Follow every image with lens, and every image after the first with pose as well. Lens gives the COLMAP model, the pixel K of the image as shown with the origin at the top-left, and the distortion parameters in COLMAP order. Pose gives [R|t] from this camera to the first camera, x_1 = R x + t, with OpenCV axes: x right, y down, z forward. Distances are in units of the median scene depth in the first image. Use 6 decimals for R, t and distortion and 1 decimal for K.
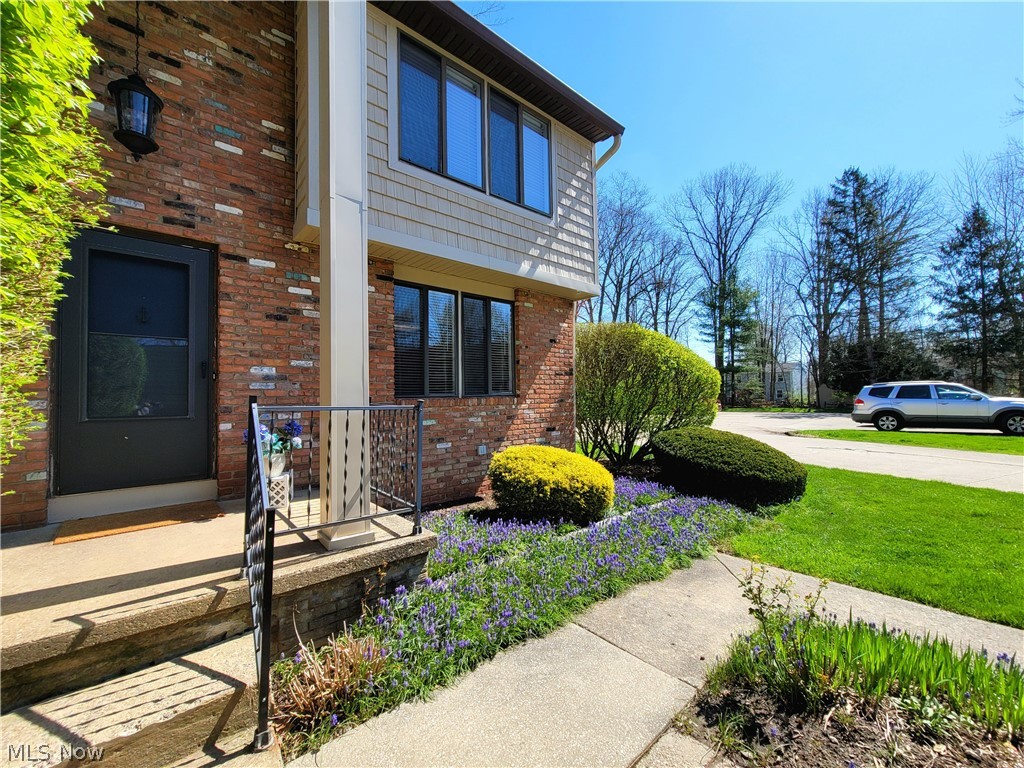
lens RADIAL K [[414.6, 0, 512.7], [0, 414.6, 385.5], [0, 0, 1]] dist [-0.000006, 0.000552]
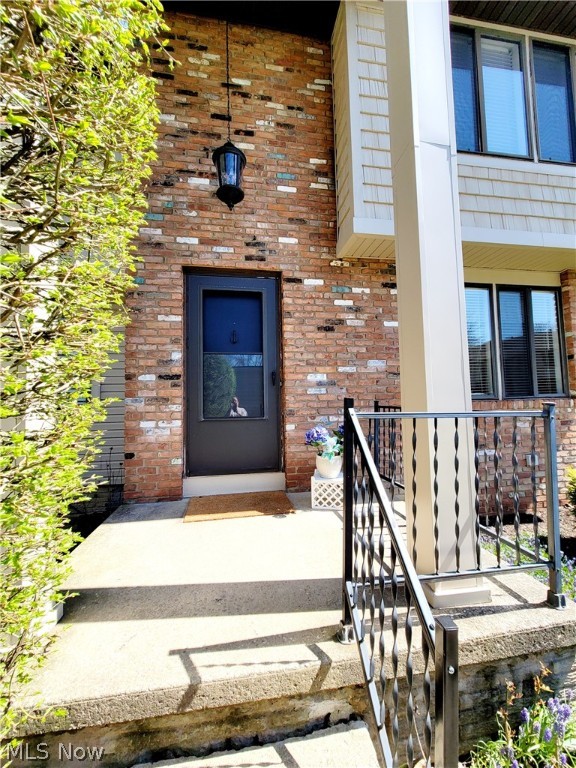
lens RADIAL K [[311.0, 0, 286.9], [0, 311.0, 381.6], [0, 0, 1]] dist [-0.000006, 0.000552]
pose [[0.850364, -0.042735, -0.524456, -0.243423], [0.024829, 0.998845, -0.041131, 0.008141], [0.525608, 0.021955, 0.850443, 0.260426]]
